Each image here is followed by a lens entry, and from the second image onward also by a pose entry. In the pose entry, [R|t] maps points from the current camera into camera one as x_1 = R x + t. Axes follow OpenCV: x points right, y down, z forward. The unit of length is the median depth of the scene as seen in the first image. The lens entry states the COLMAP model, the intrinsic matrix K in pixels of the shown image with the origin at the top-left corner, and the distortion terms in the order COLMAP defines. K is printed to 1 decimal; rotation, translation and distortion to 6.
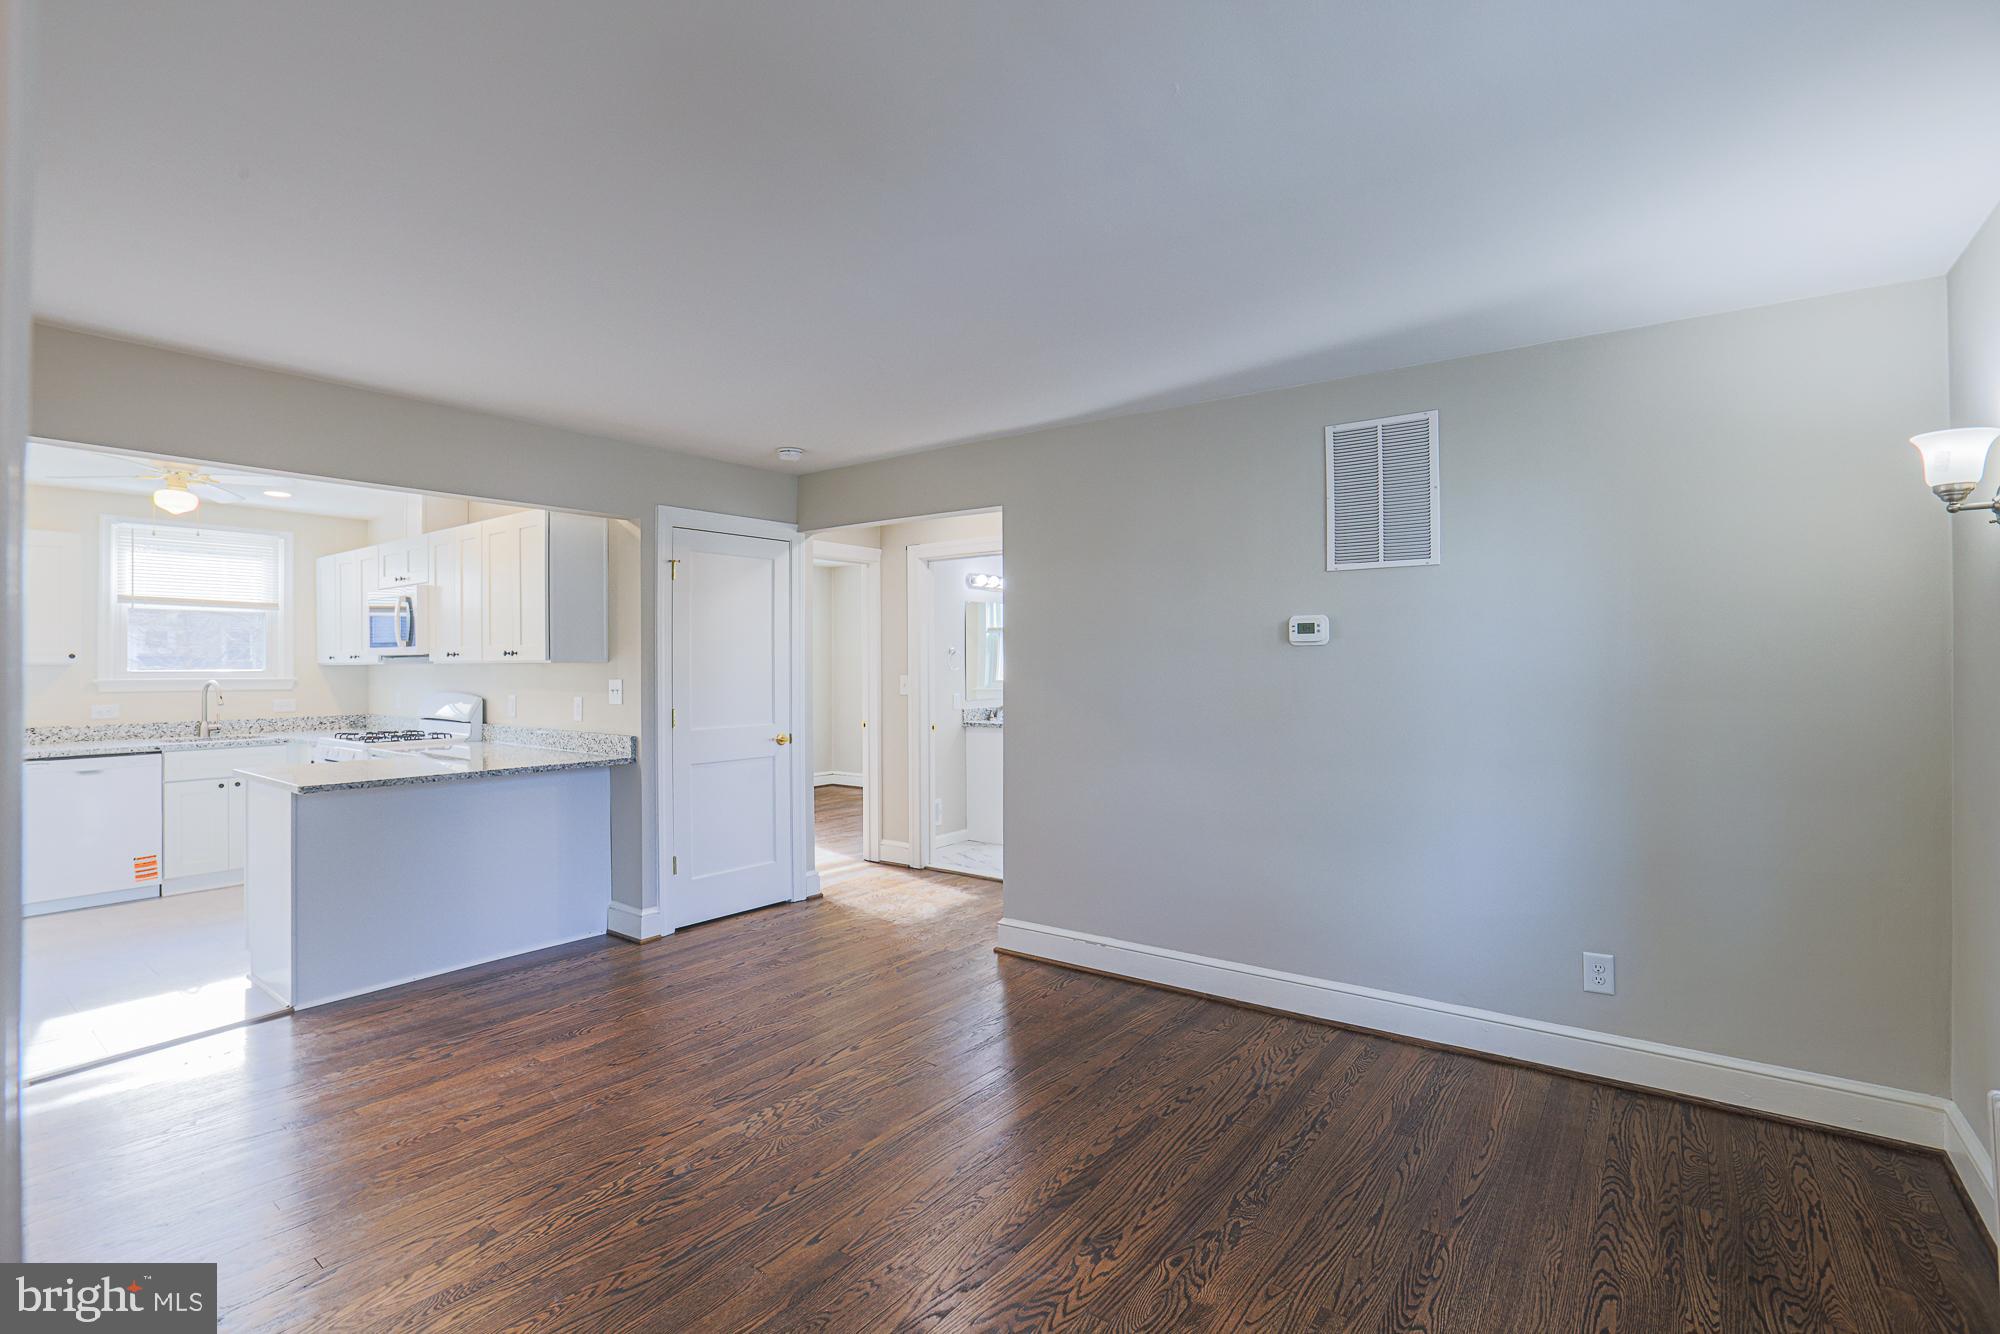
lens RADIAL K [[929.3, 0, 999.9], [0, 929.3, 655.9], [0, 0, 1]] dist [-0.047805, 0.016239]
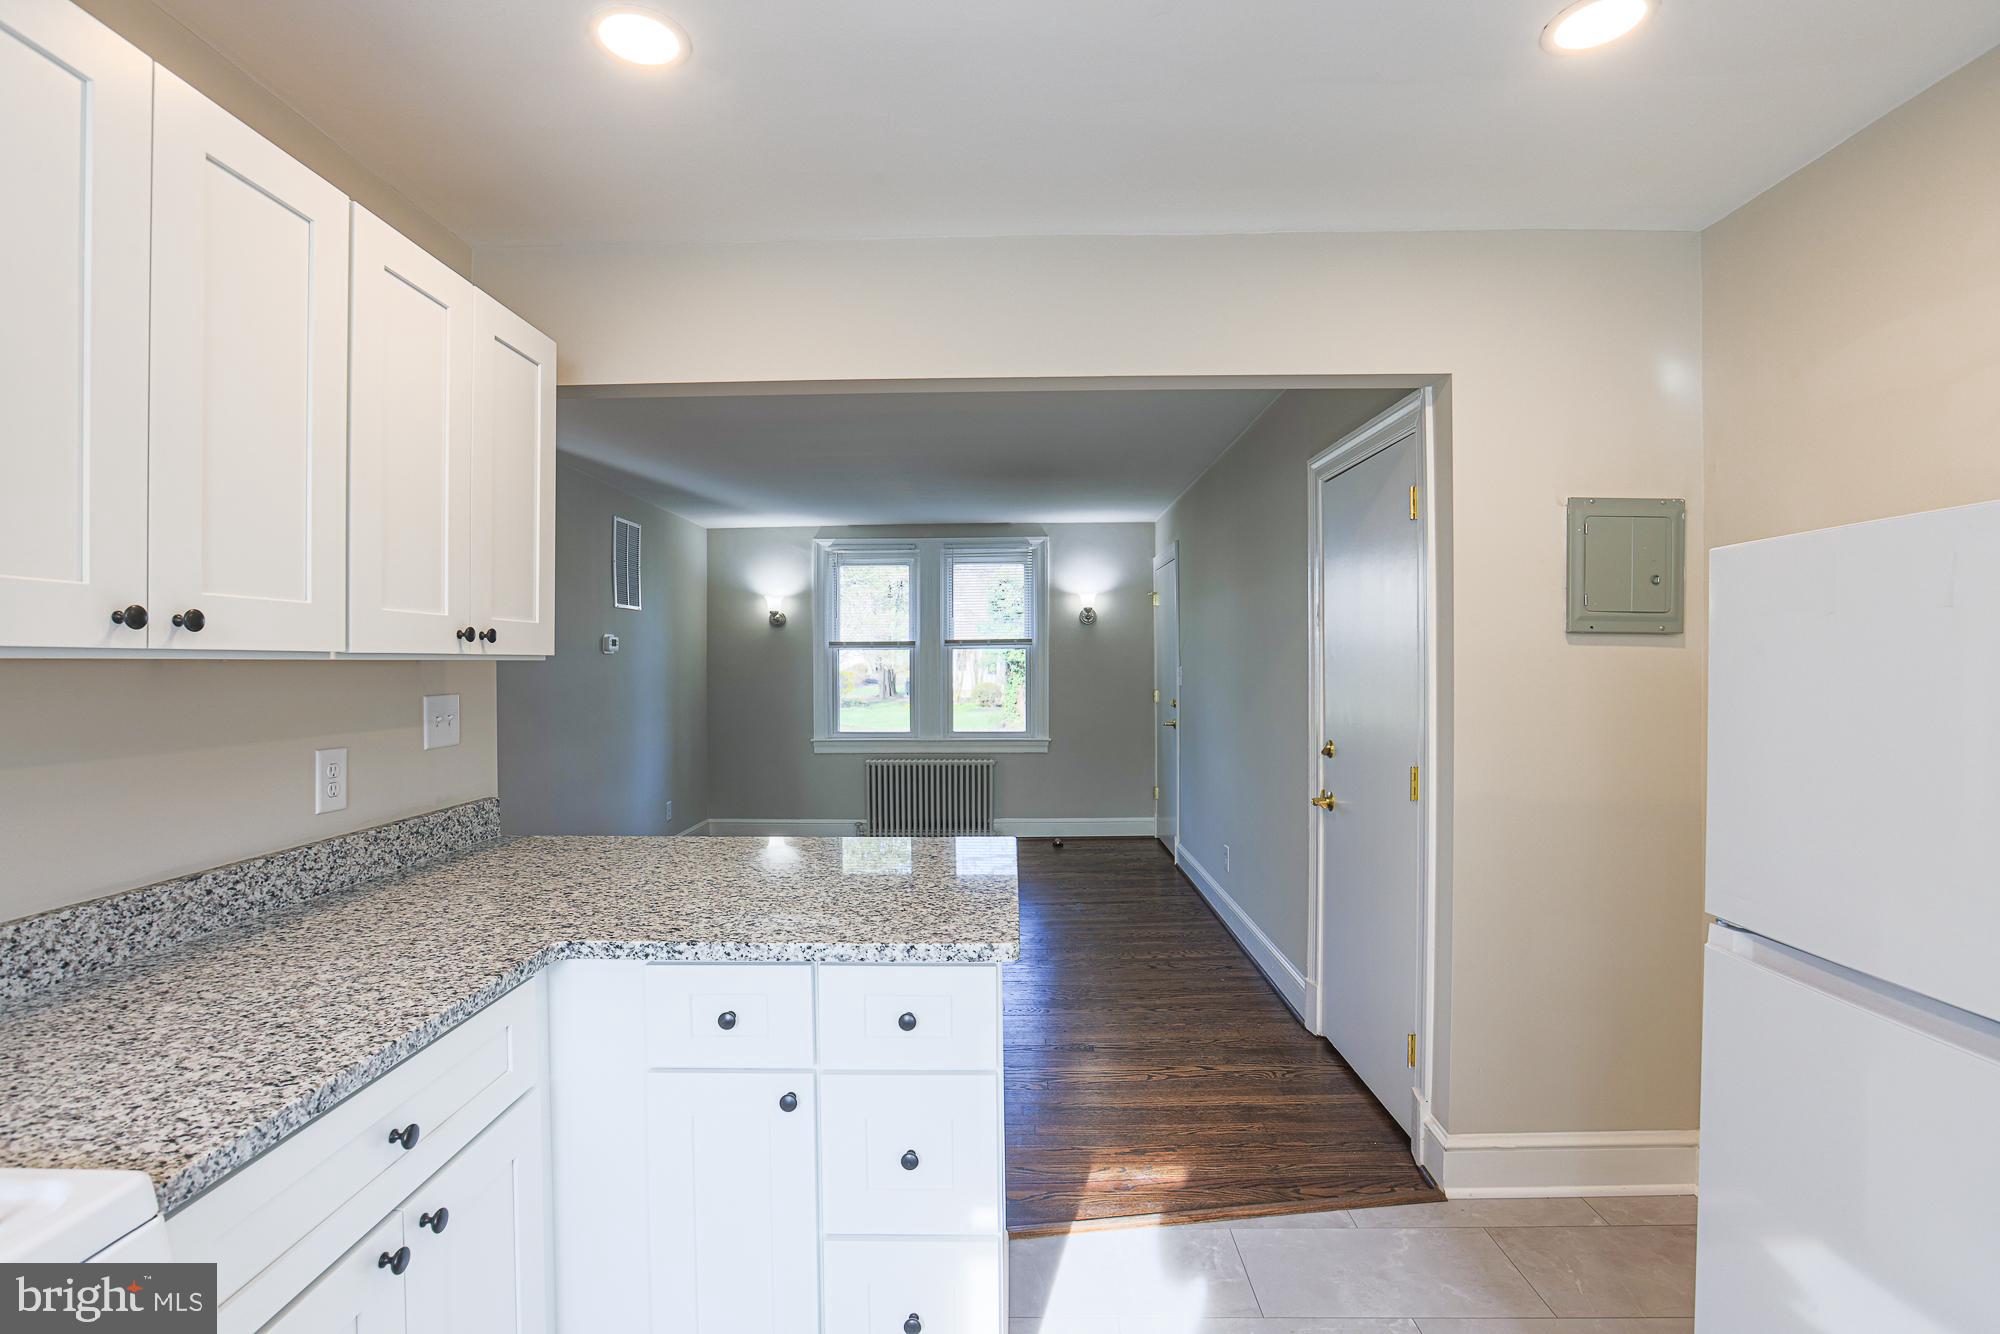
lens RADIAL K [[929.3, 0, 983.5], [0, 929.3, 667.9], [0, 0, 1]] dist [-0.047805, 0.016239]
pose [[-0.577464, 0.002154, 0.816413, -1.123684], [0.001707, 0.999998, -0.001431, 0.013901], [-0.816414, 0.000568, -0.577466, 1.203274]]
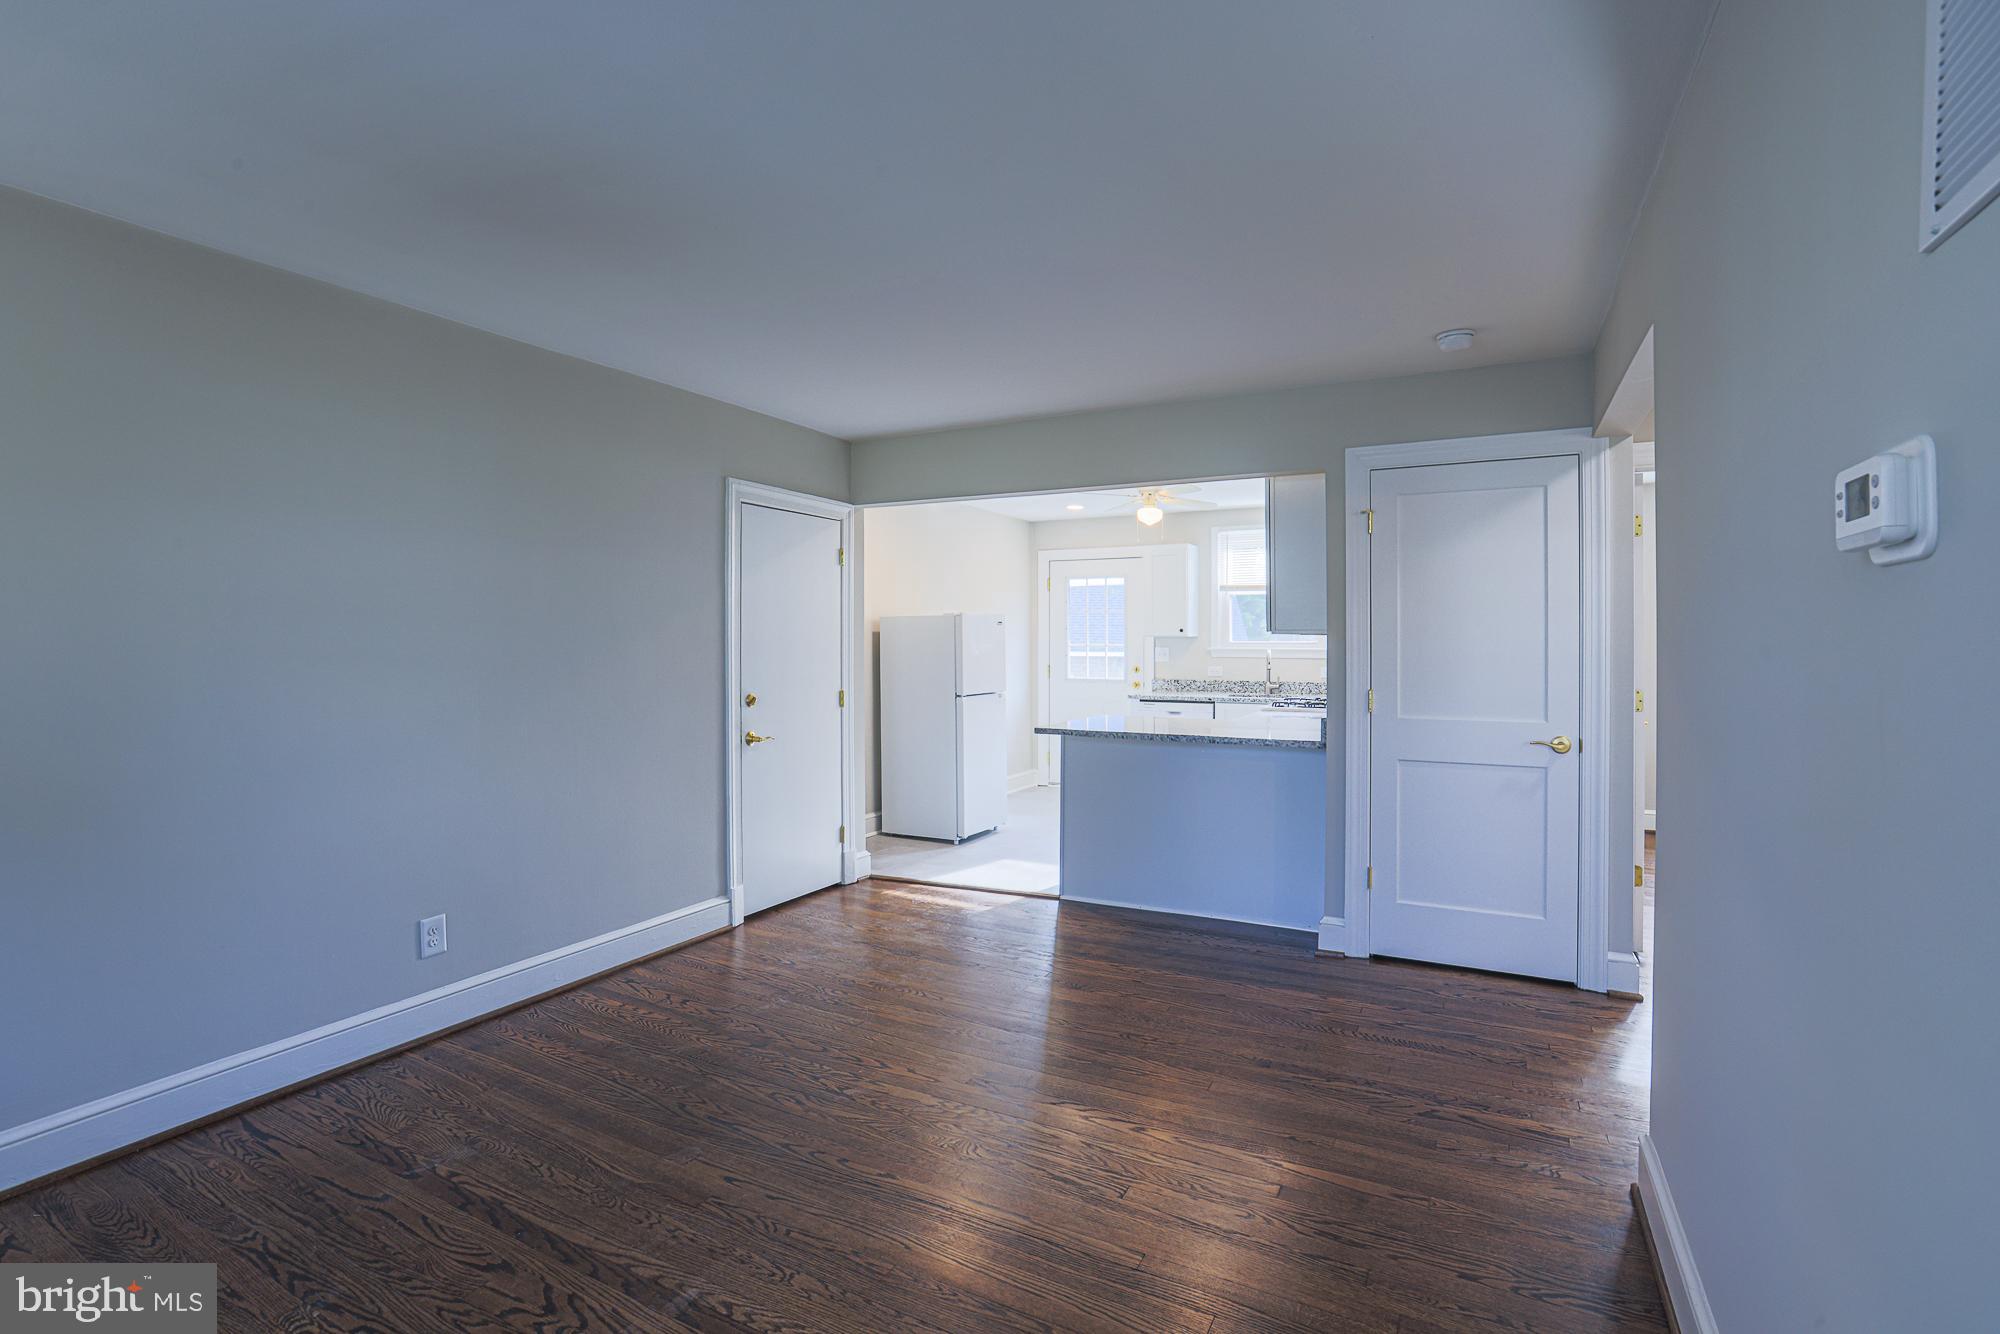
lens RADIAL K [[929.3, 0, 983.9], [0, 929.3, 647.7], [0, 0, 1]] dist [-0.047805, 0.016239]
pose [[0.139815, 0.011755, -0.990108, 0.473139], [0.008665, 0.999877, 0.013094, 0.006238], [0.990140, -0.010410, 0.139696, 0.617533]]
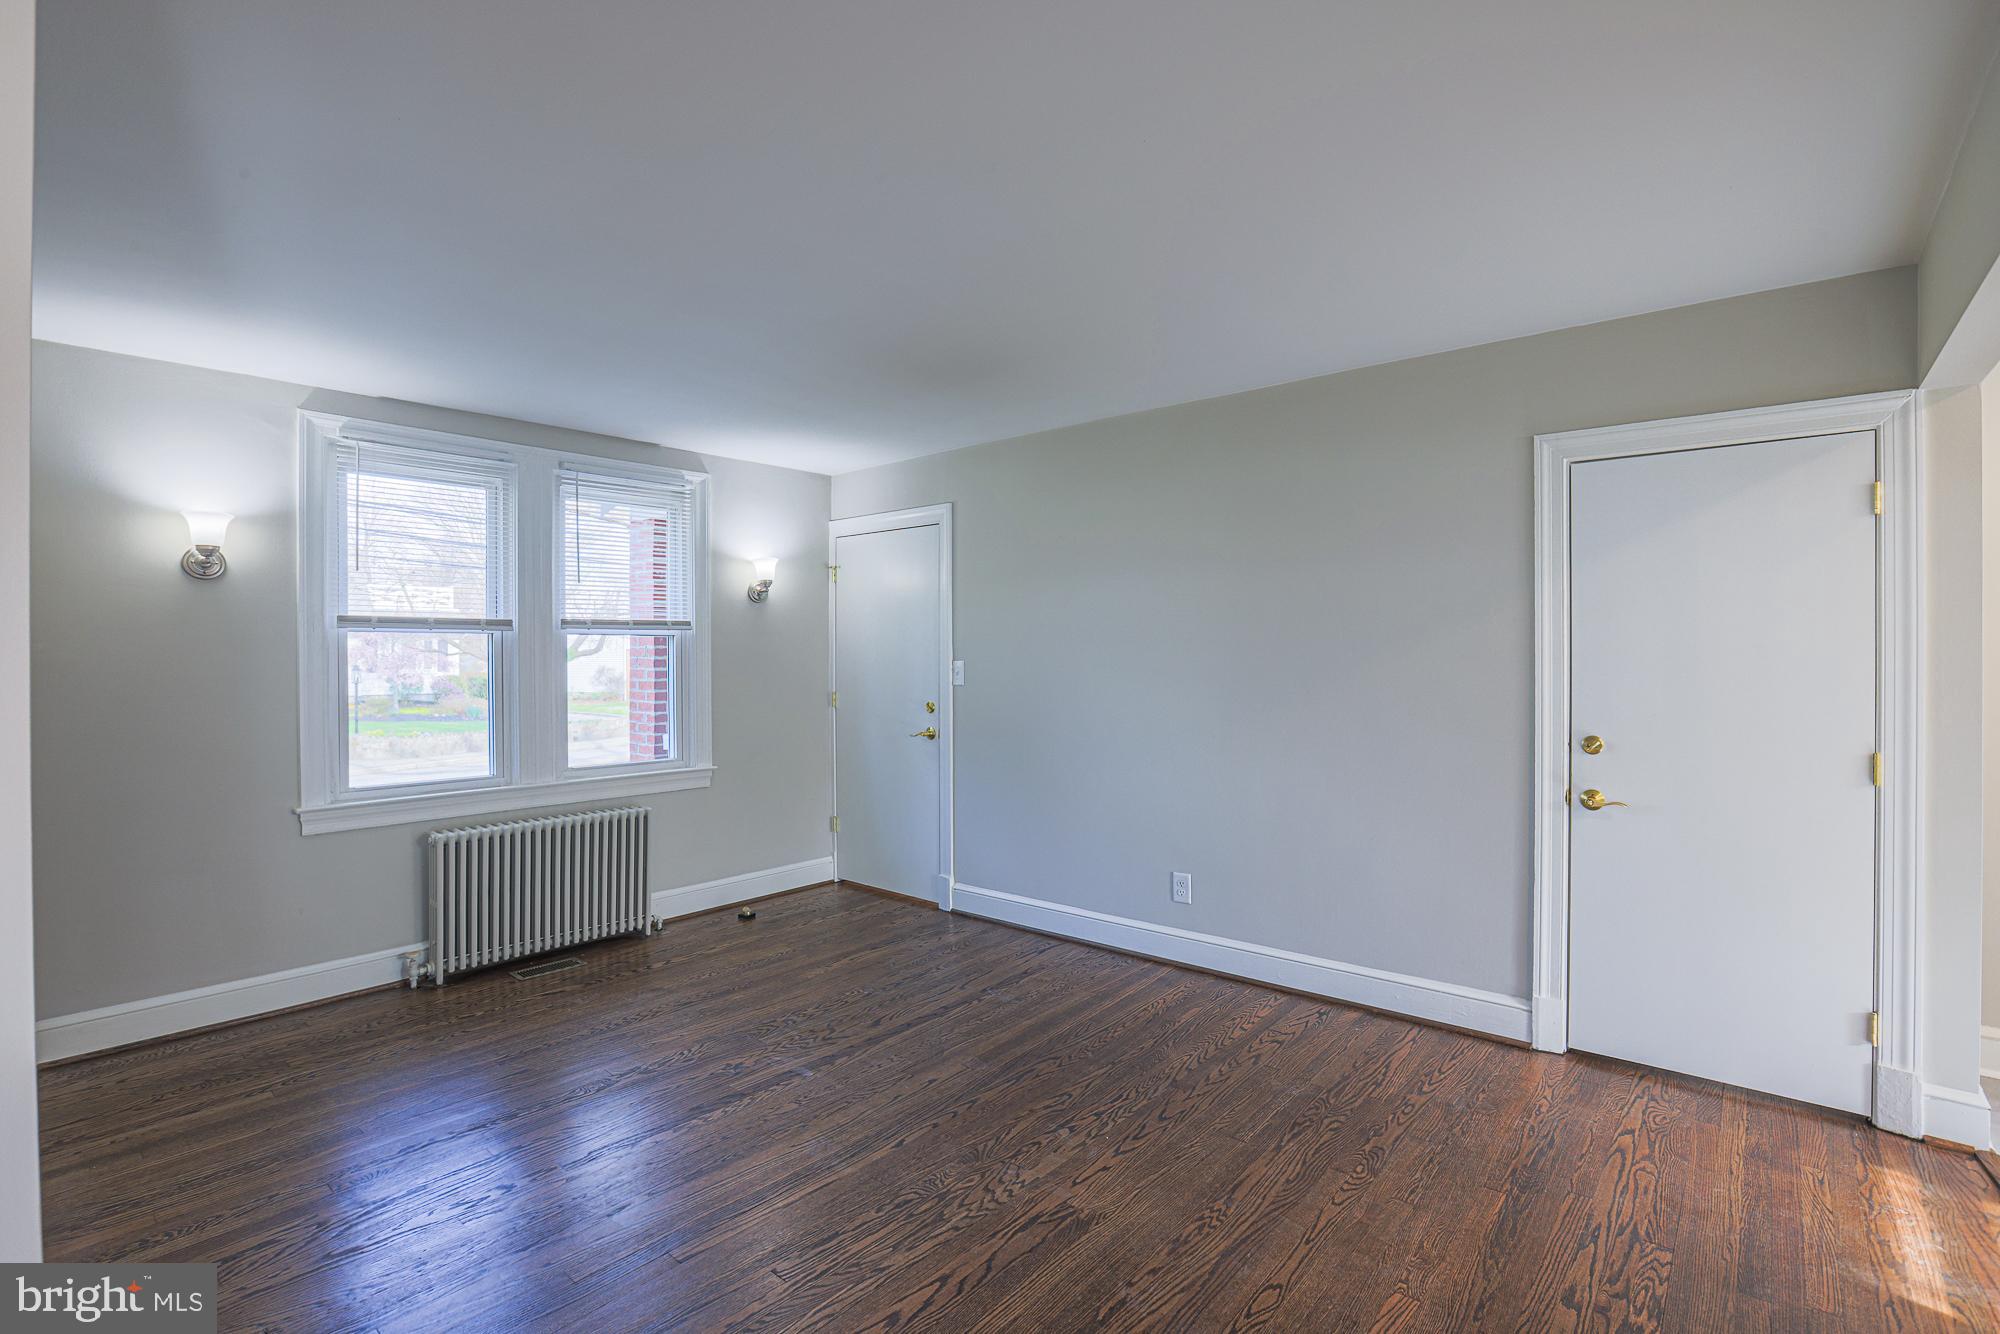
lens RADIAL K [[929.3, 0, 1001.9], [0, 929.3, 652.6], [0, 0, 1]] dist [-0.047805, 0.016239]
pose [[-0.997919, 0.006502, 0.064147, -0.214219], [0.006139, 0.999964, -0.005857, 0.006582], [-0.064183, -0.005451, -0.997923, 1.267941]]
